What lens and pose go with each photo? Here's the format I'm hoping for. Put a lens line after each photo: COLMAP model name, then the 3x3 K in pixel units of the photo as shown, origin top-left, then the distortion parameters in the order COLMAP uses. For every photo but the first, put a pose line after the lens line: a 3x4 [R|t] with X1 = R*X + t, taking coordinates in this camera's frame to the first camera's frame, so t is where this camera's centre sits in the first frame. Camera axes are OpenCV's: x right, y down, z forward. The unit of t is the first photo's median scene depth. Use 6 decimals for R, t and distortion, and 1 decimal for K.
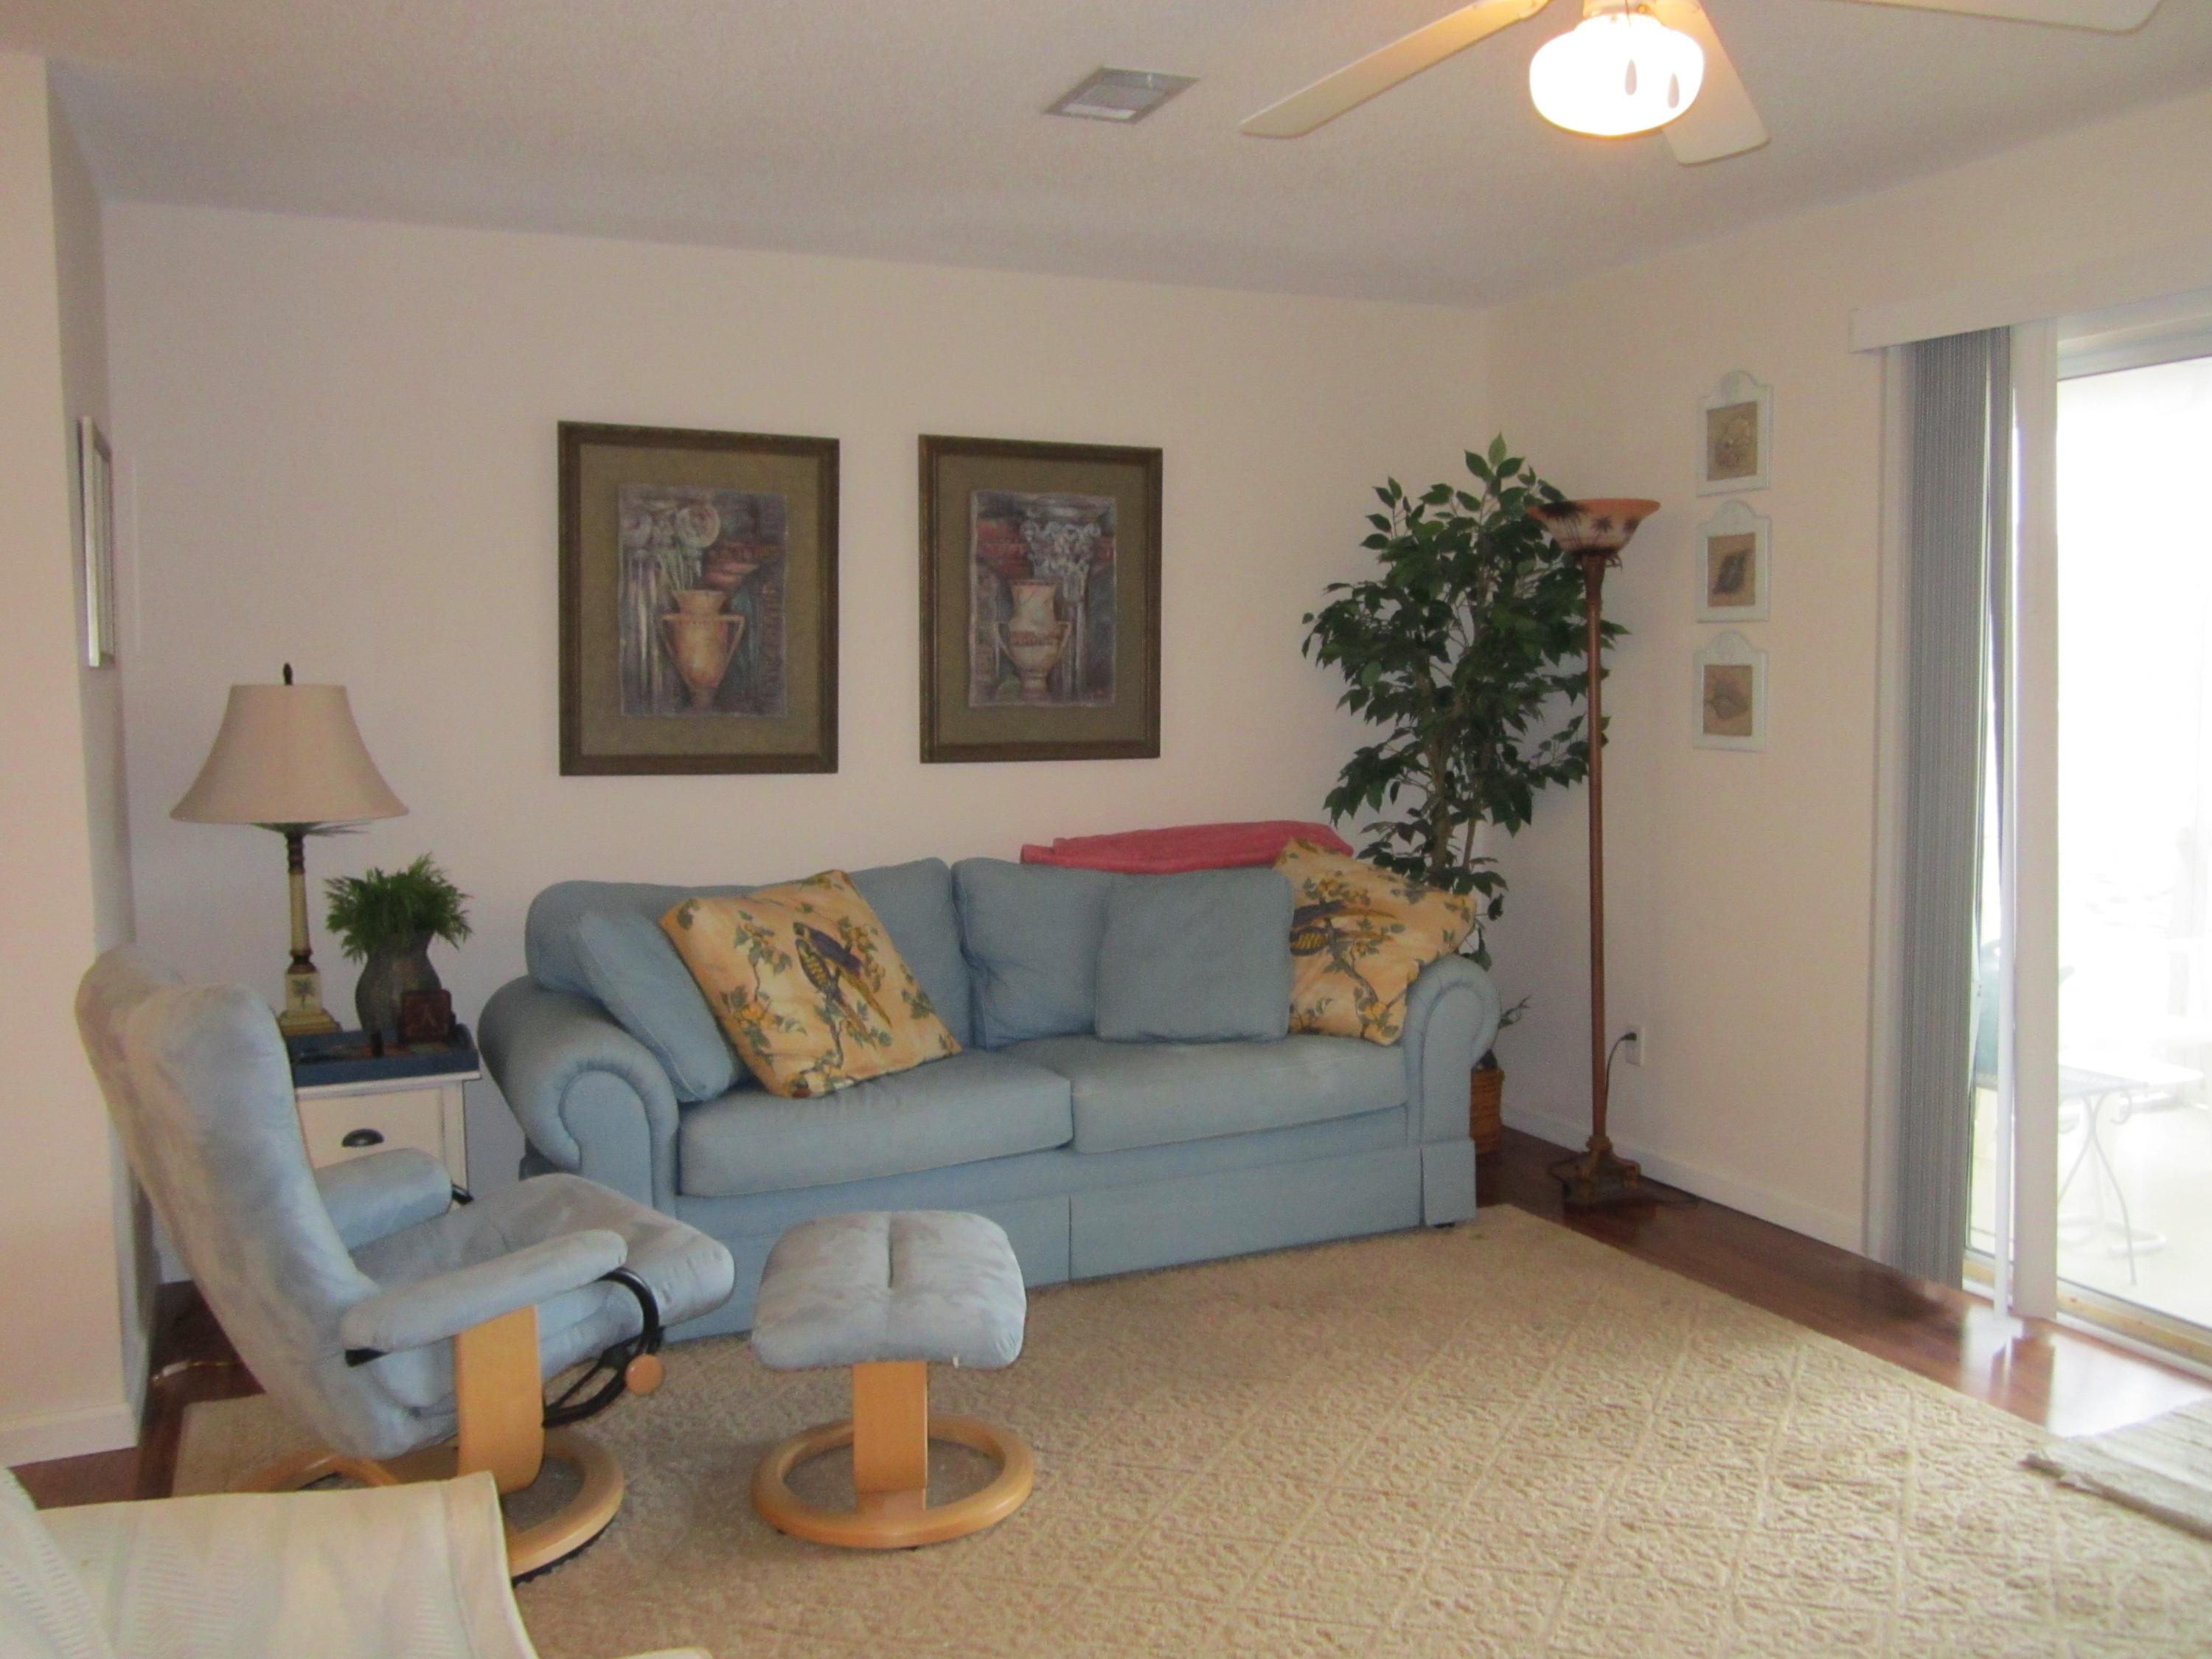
lens RADIAL K [[1848.1, 0, 1106.0], [0, 1848.1, 829.5], [0, 0, 1]] dist [-0.037152, 0.007307]
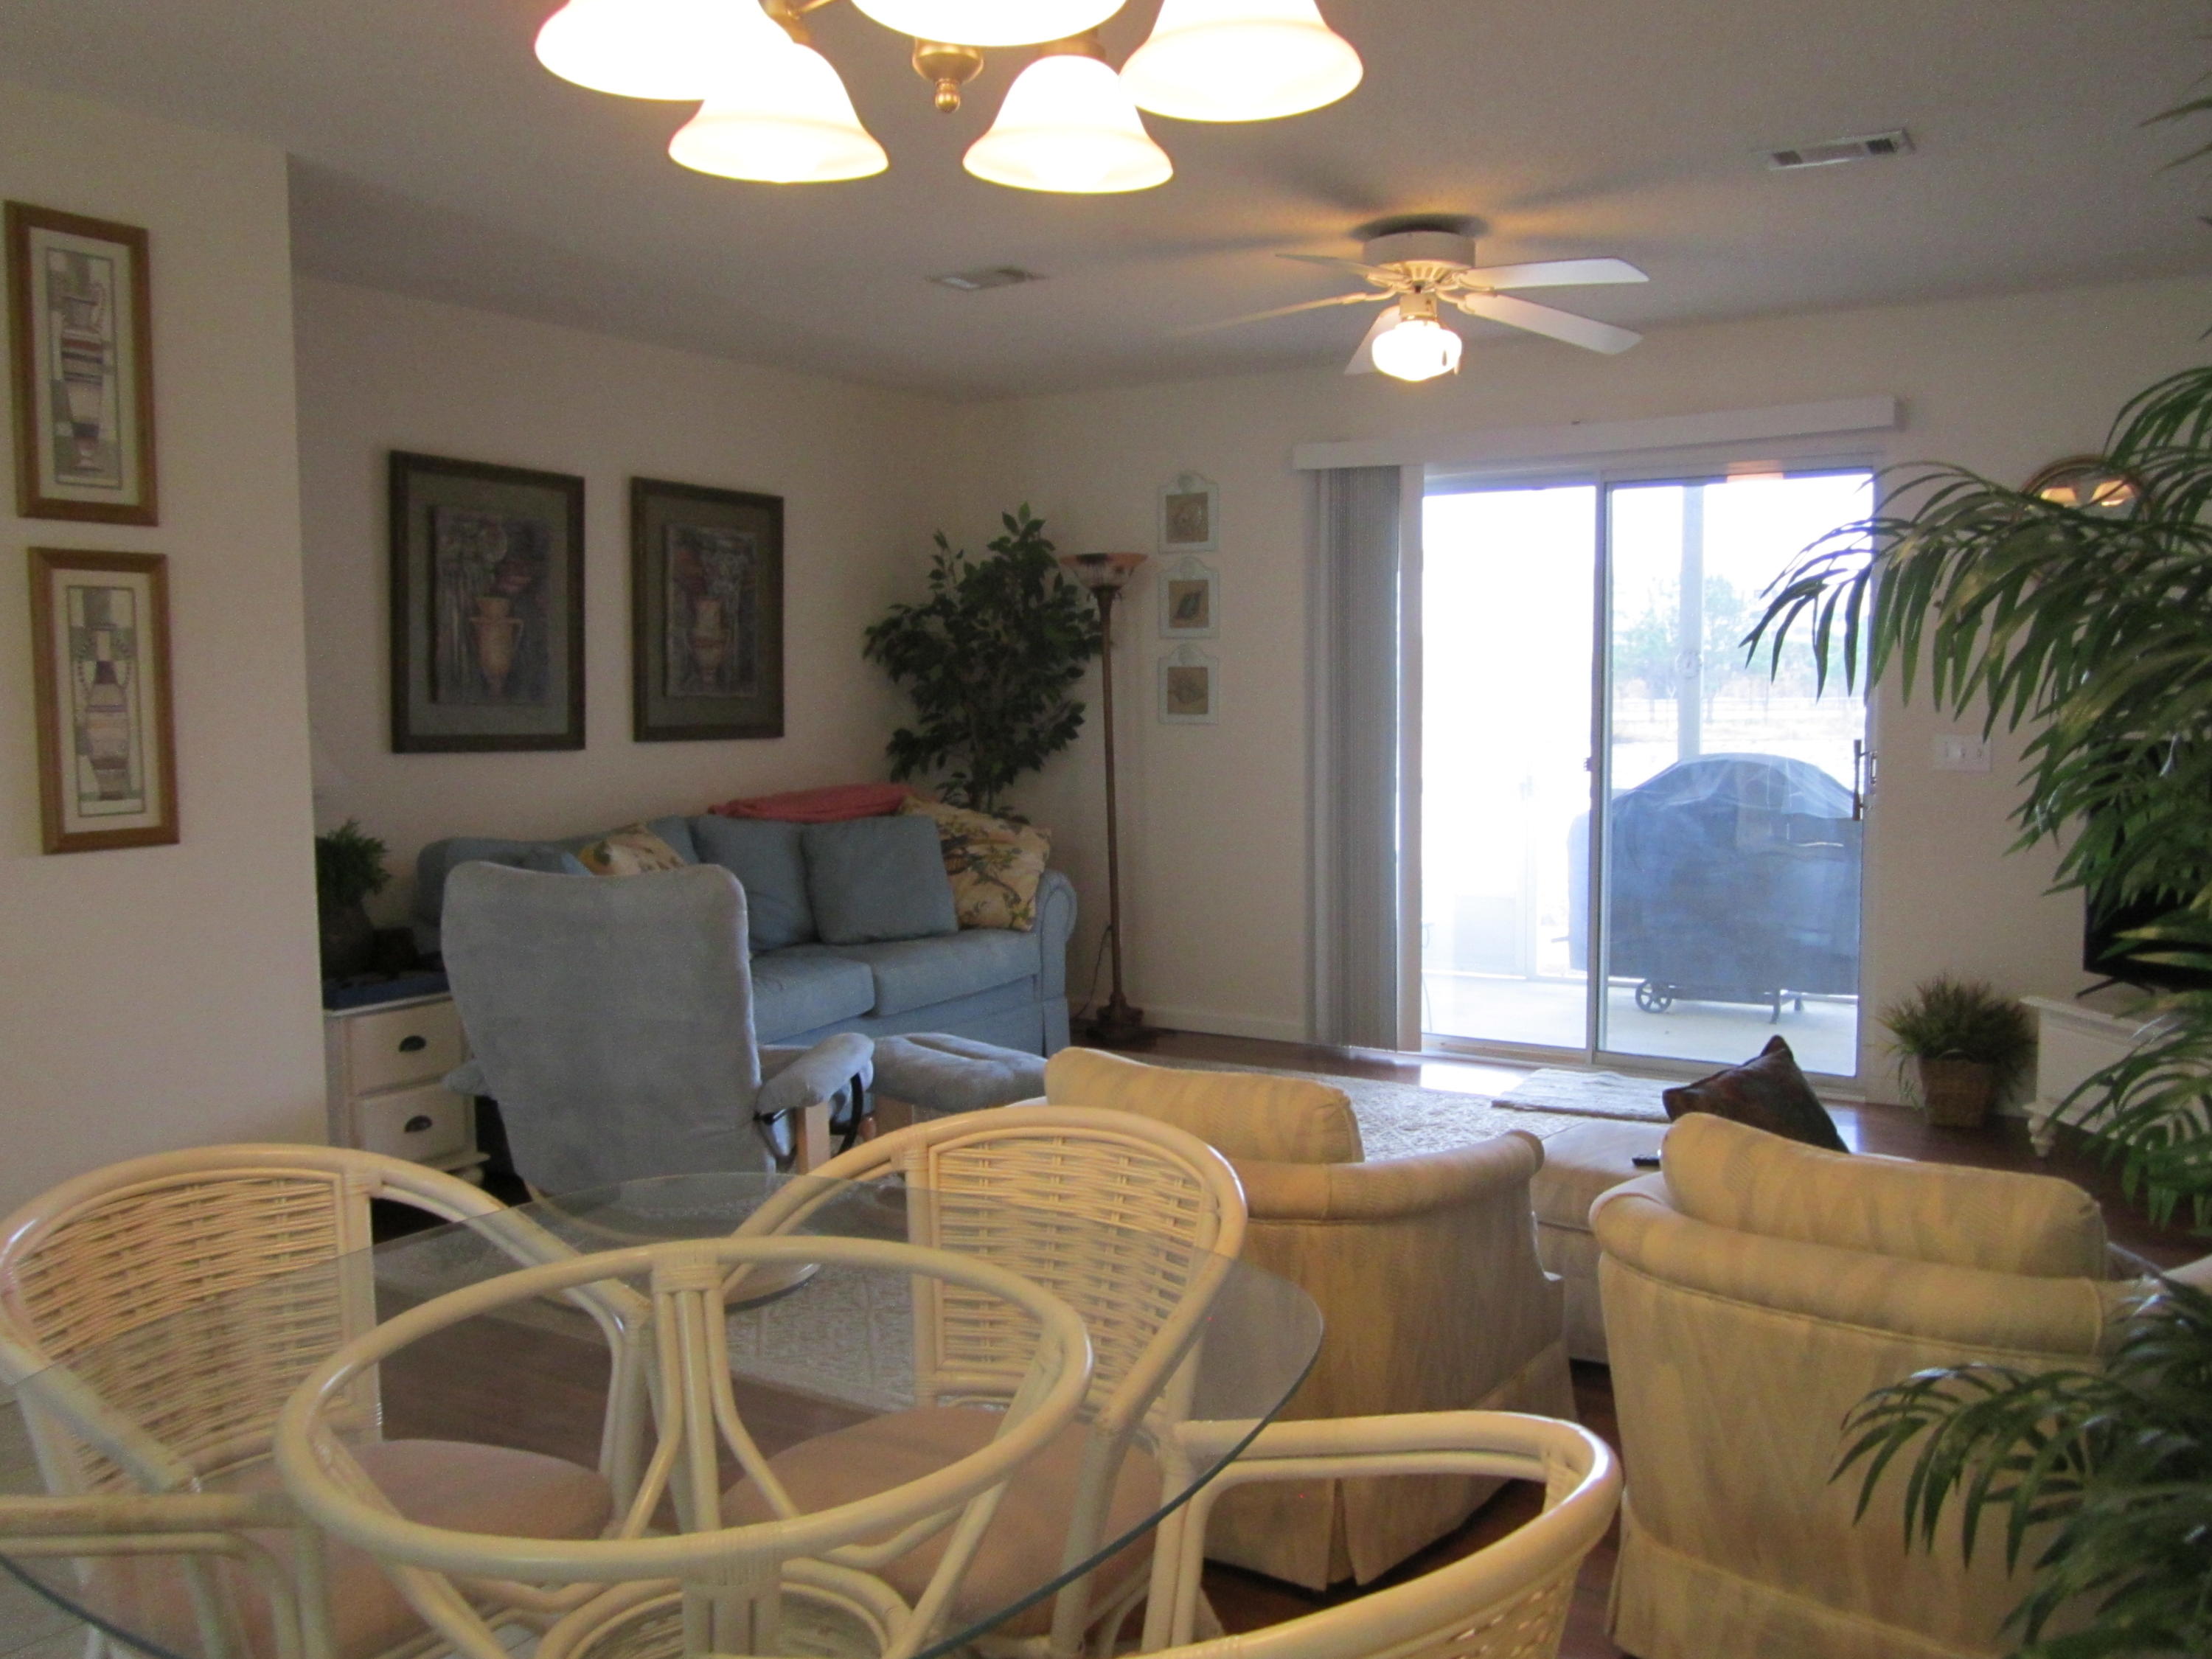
lens RADIAL K [[1848.1, 0, 1106.0], [0, 1848.1, 829.5], [0, 0, 1]] dist [-0.037152, 0.007307]
pose [[0.836647, -0.038419, 0.546393, -0.543464], [0.044196, 0.999020, 0.002571, 0.035613], [-0.545956, 0.021997, 0.837525, -0.217326]]
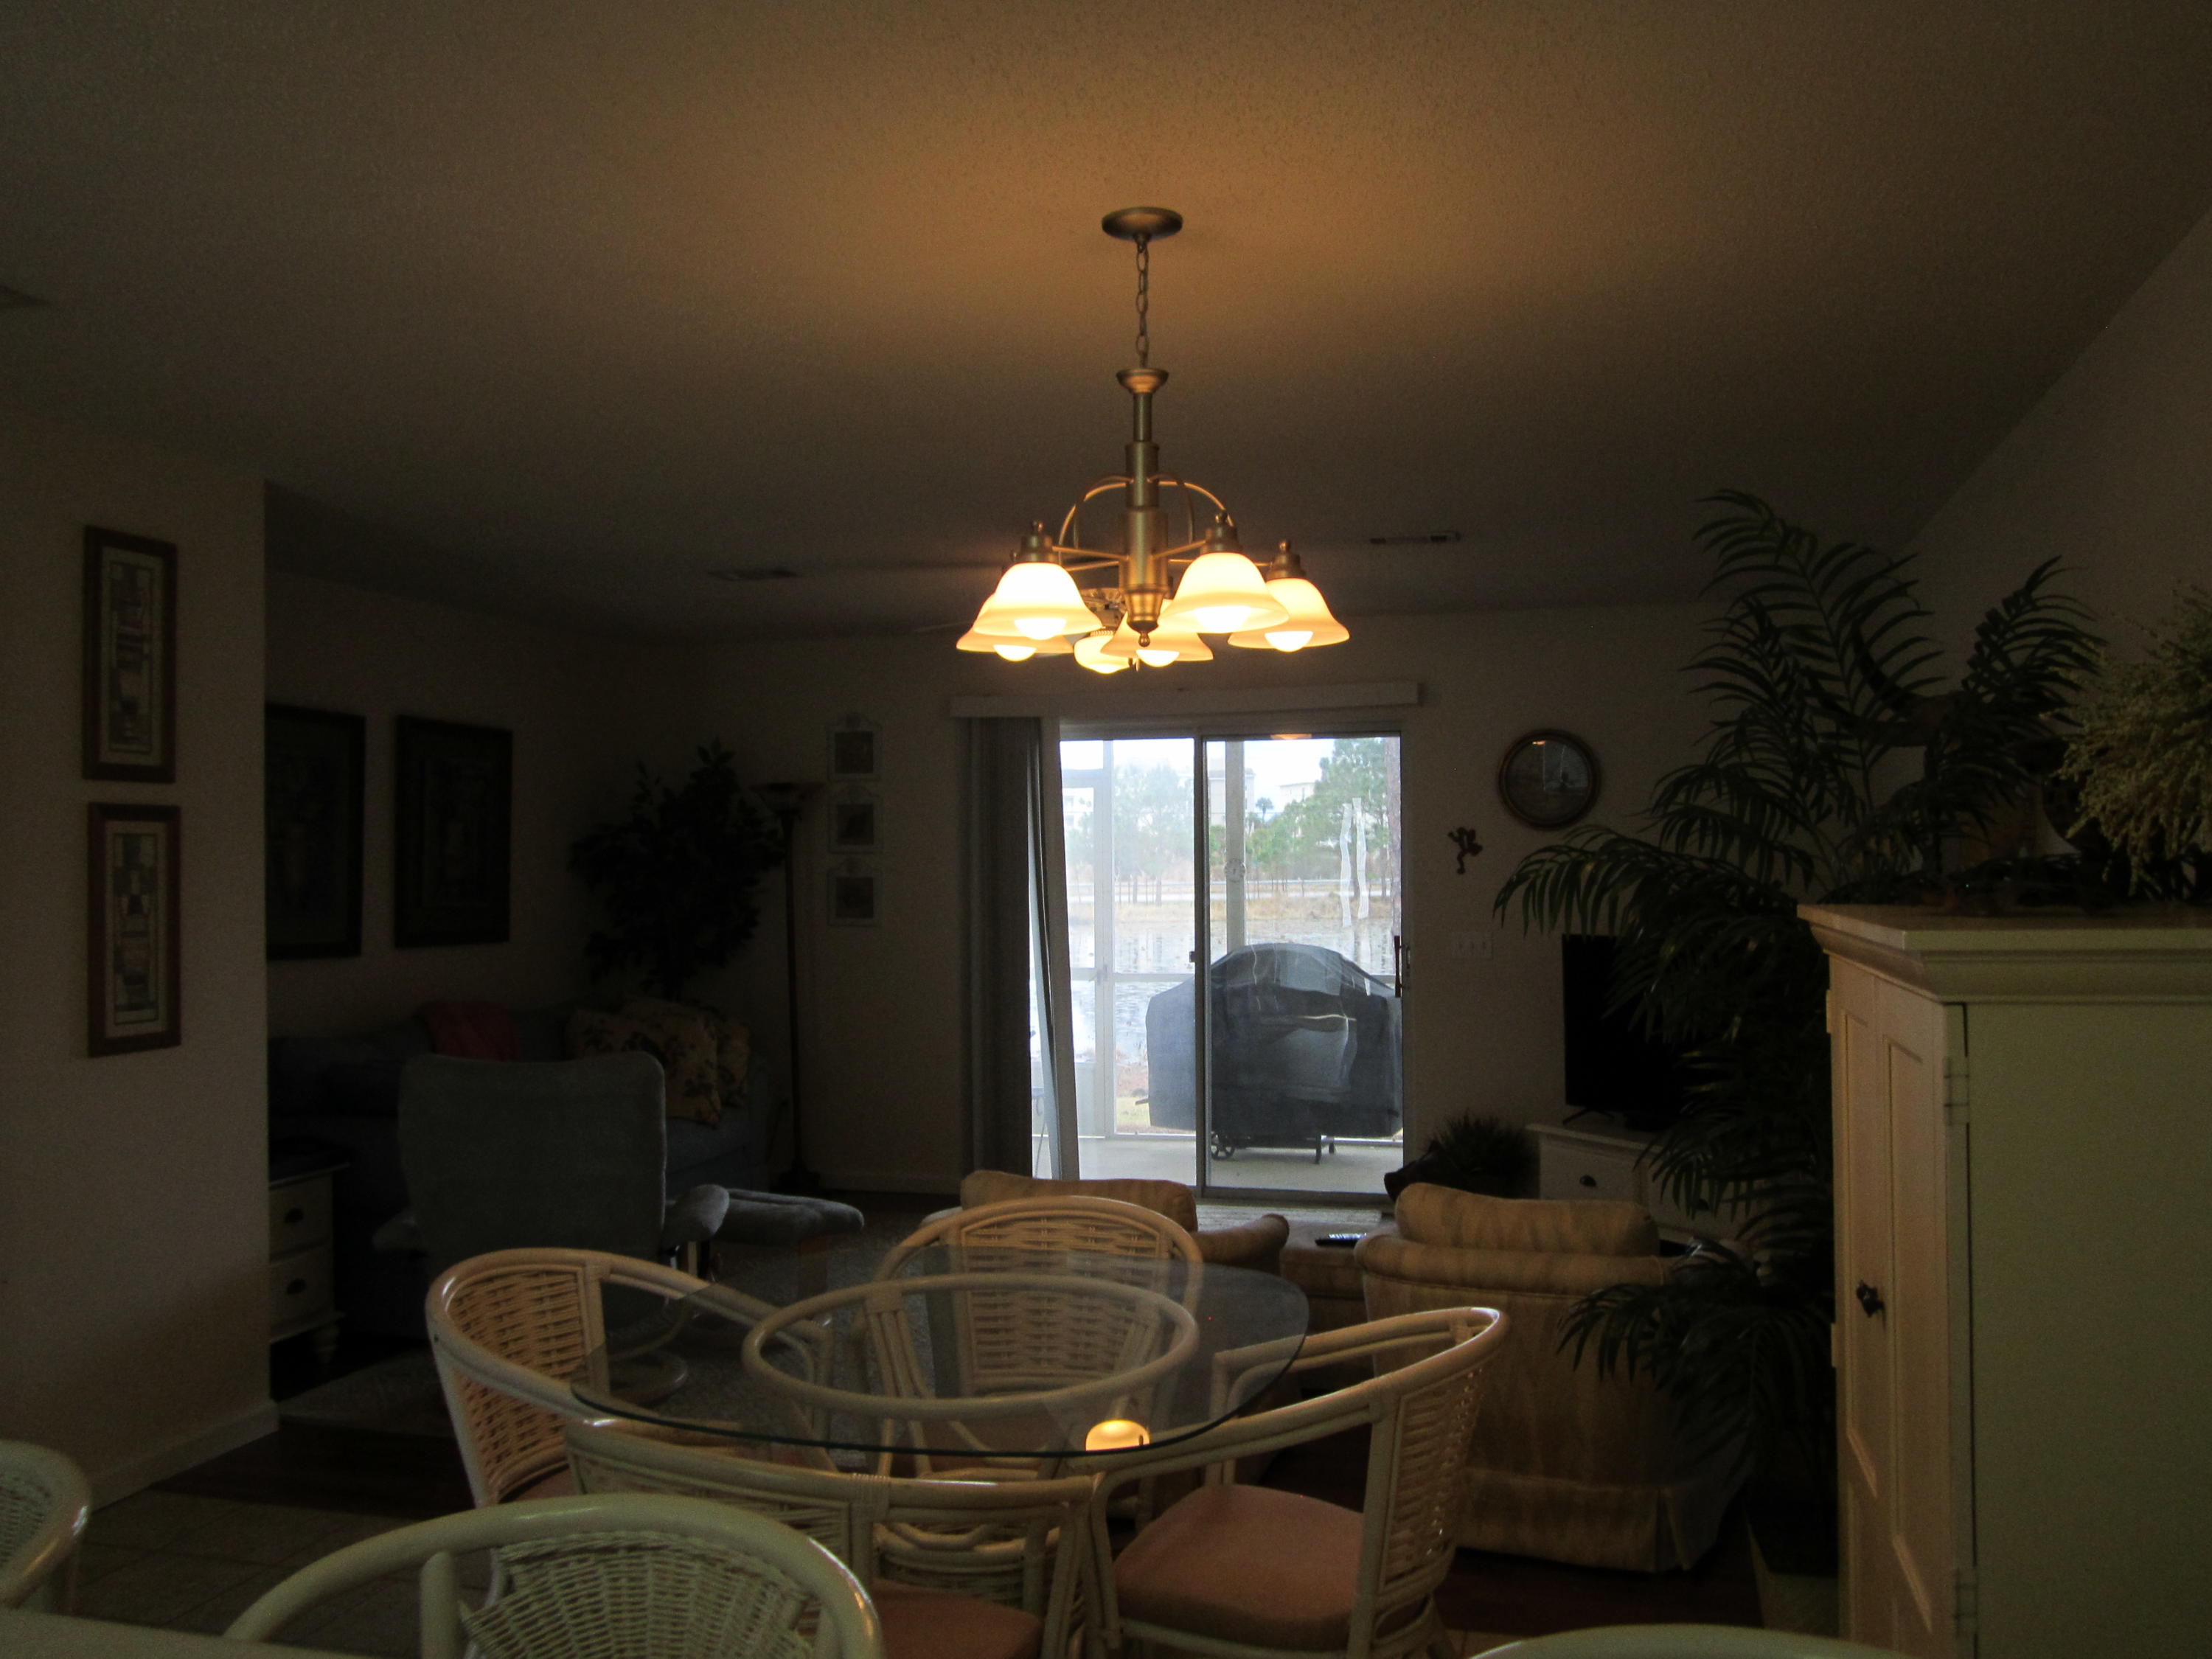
lens RADIAL K [[1848.1, 0, 1106.0], [0, 1848.1, 829.5], [0, 0, 1]] dist [-0.037152, 0.007307]
pose [[0.643203, 0.019666, 0.765443, -0.864555], [0.064711, 0.994698, -0.079933, 0.021537], [-0.762957, 0.100945, 0.638520, -0.318015]]
